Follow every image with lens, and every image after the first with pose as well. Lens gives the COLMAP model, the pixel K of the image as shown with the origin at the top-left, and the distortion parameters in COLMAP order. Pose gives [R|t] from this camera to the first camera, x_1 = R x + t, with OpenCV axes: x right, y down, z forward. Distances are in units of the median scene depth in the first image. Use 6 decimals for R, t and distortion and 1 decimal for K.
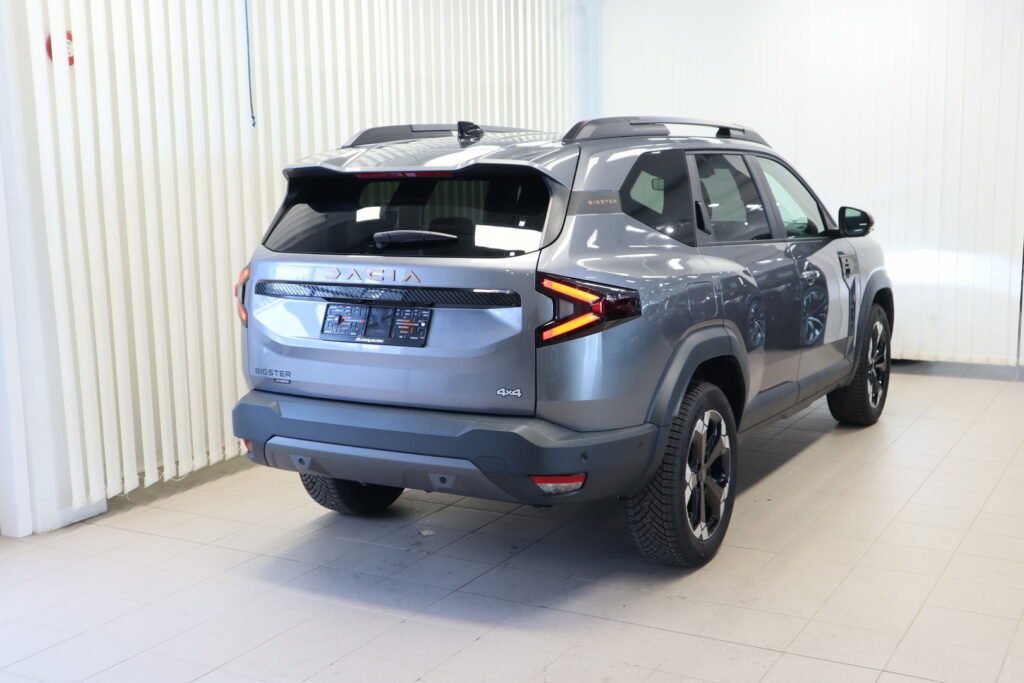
lens RADIAL K [[1212.9, 0, 512.0], [0, 1212.9, 341.5], [0, 0, 1]] dist [-0.006734, -0.001205]
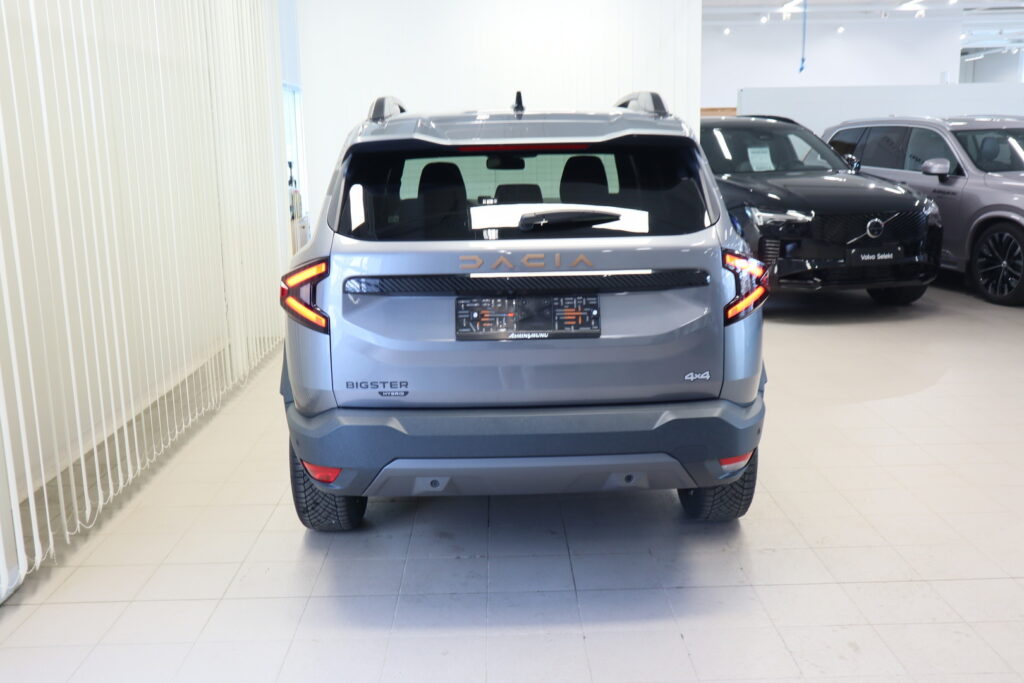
lens RADIAL K [[998.9, 0, 512.0], [0, 998.9, 341.5], [0, 0, 1]] dist [-0.017143, -0.006231]
pose [[0.859448, -0.095399, 0.502243, -0.494959], [0.078251, 0.995406, 0.055169, -0.037992], [-0.505198, -0.008114, 0.862965, 0.377009]]
